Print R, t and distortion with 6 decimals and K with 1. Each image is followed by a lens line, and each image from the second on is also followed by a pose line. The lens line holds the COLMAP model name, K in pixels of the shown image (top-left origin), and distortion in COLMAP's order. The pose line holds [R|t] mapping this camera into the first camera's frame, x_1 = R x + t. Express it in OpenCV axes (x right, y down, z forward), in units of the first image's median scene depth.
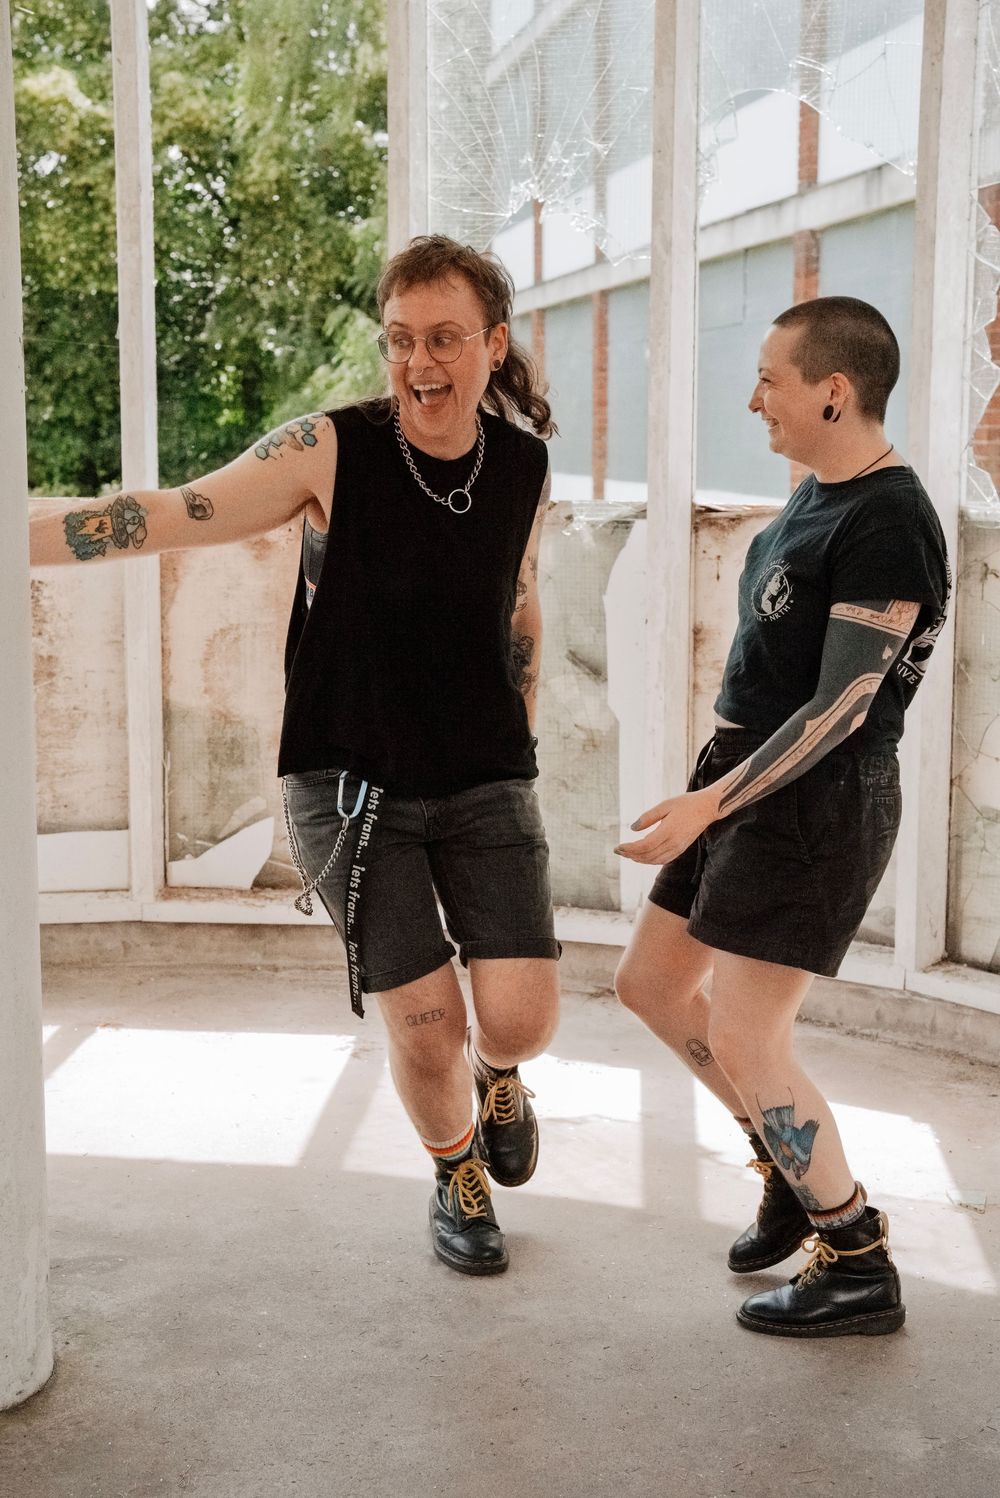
lens RADIAL K [[2191.1, 0, 490.8], [0, 2191.1, 743.8], [0, 0, 1]] dist [-0.123494, 0.993824]
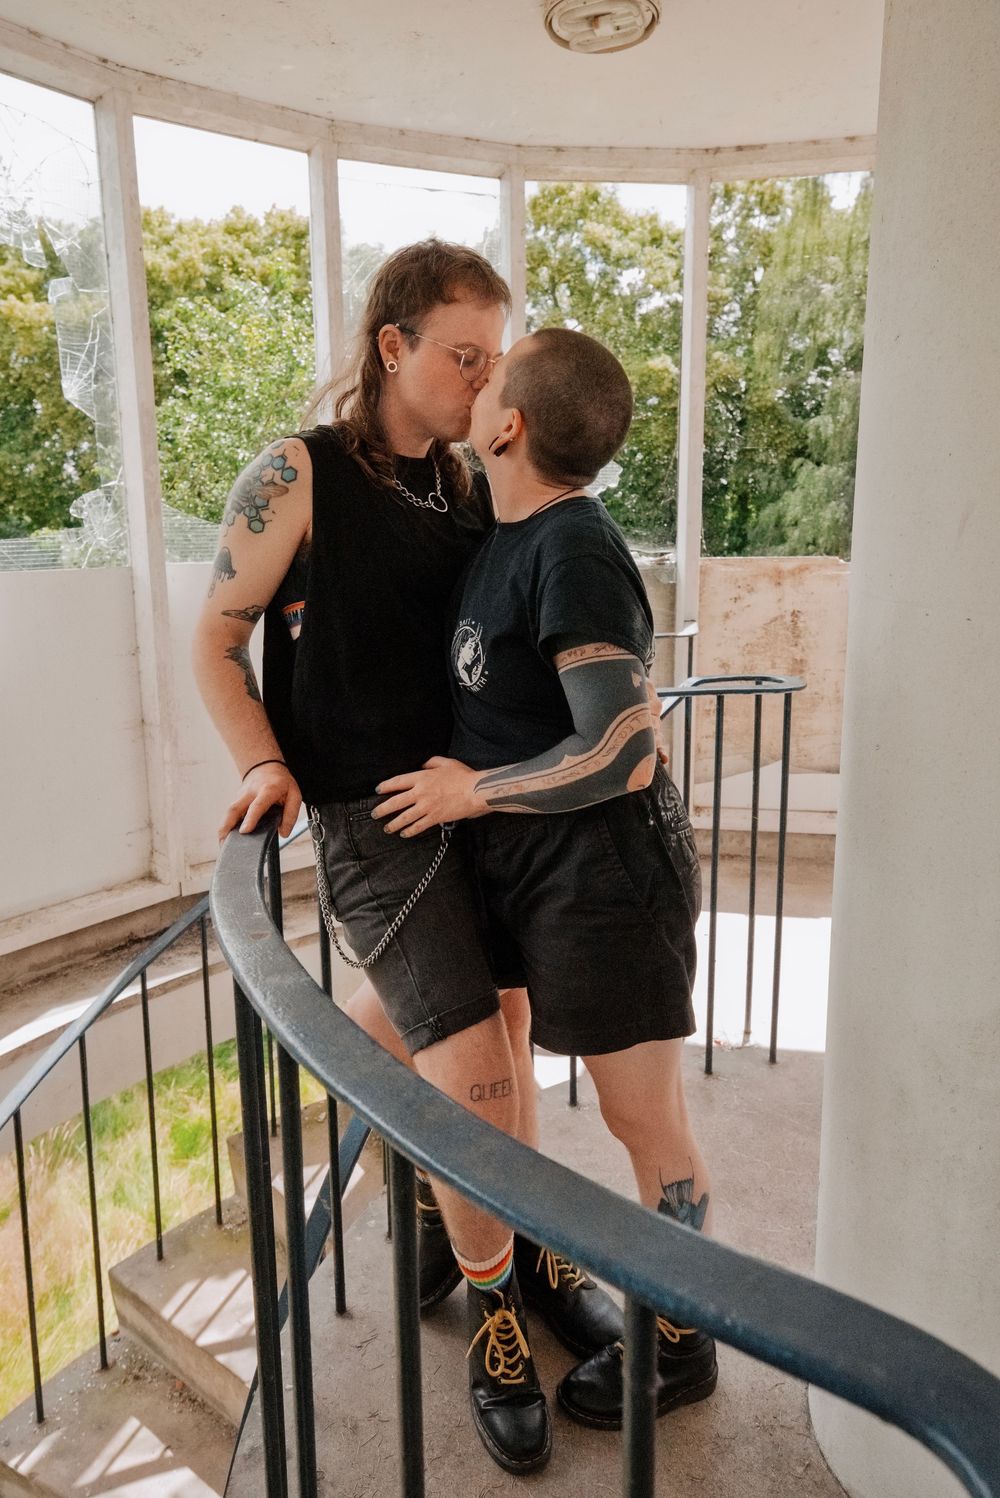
lens RADIAL K [[956.2, 0, 501.4], [0, 956.2, 688.2], [0, 0, 1]] dist [0.017533, 0.000590]
pose [[0.946016, 0.042863, -0.321272, -0.183704], [-0.033937, 0.998868, 0.033335, -0.035091], [0.322337, -0.020632, 0.946400, 0.287320]]
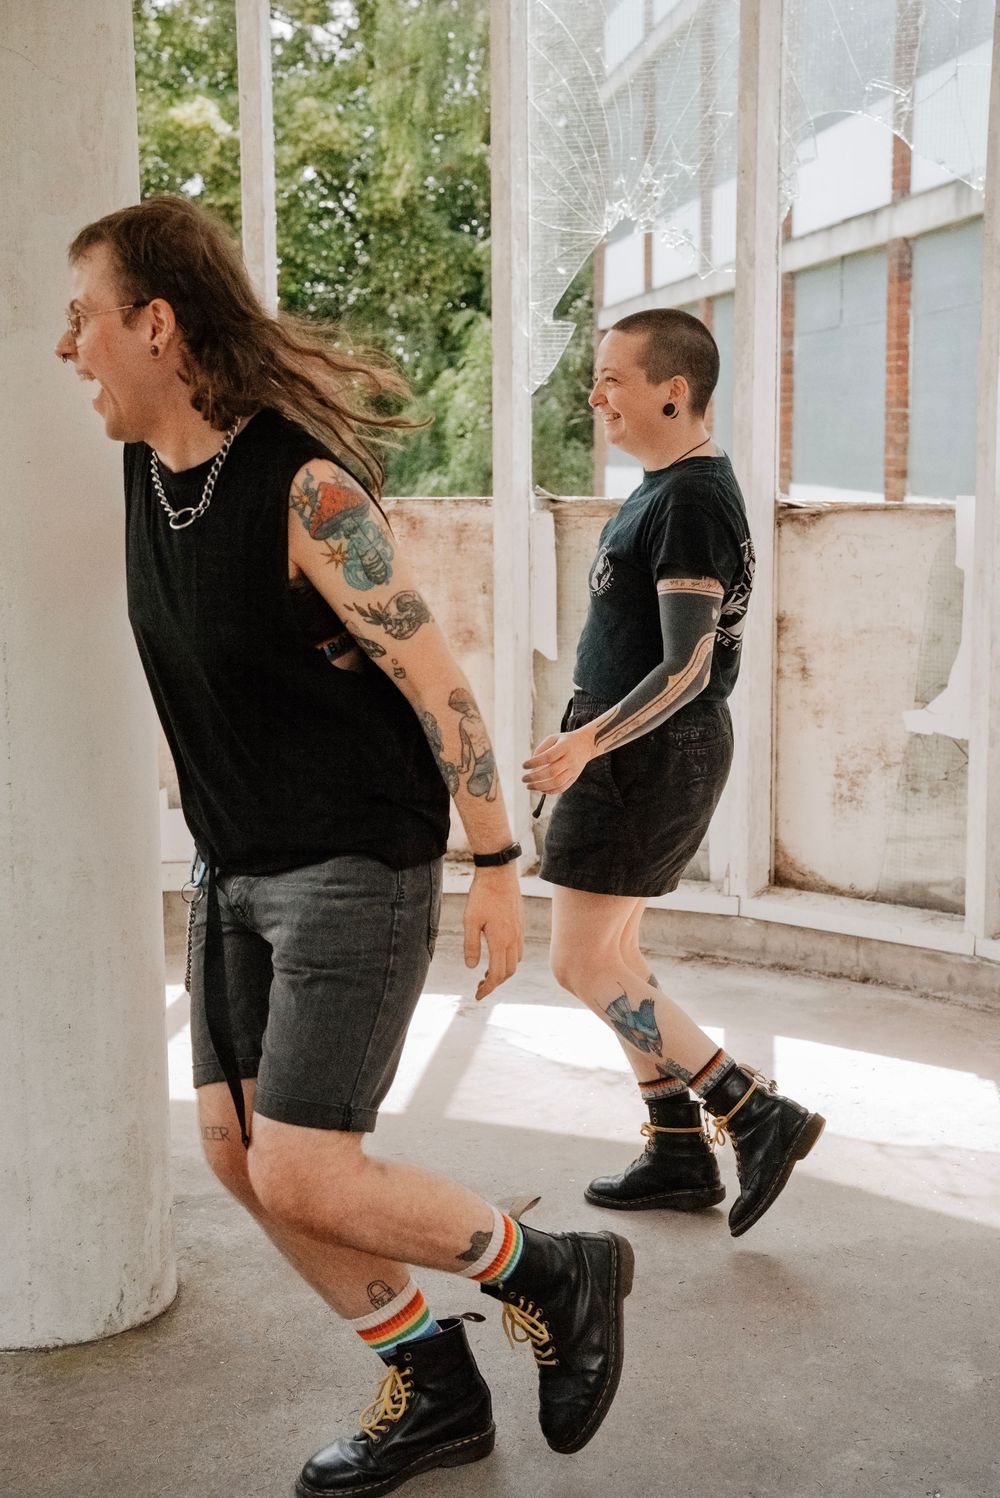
lens RADIAL K [[2063.2, 0, 492.8], [0, 2063.2, 733.4], [0, 0, 1]] dist [-0.097432, 0.778549]
pose [[0.998417, -0.001558, -0.056220, 0.009796], [0.001788, 0.999990, 0.004047, -0.000157], [0.056213, -0.004141, 0.998410, -0.013915]]
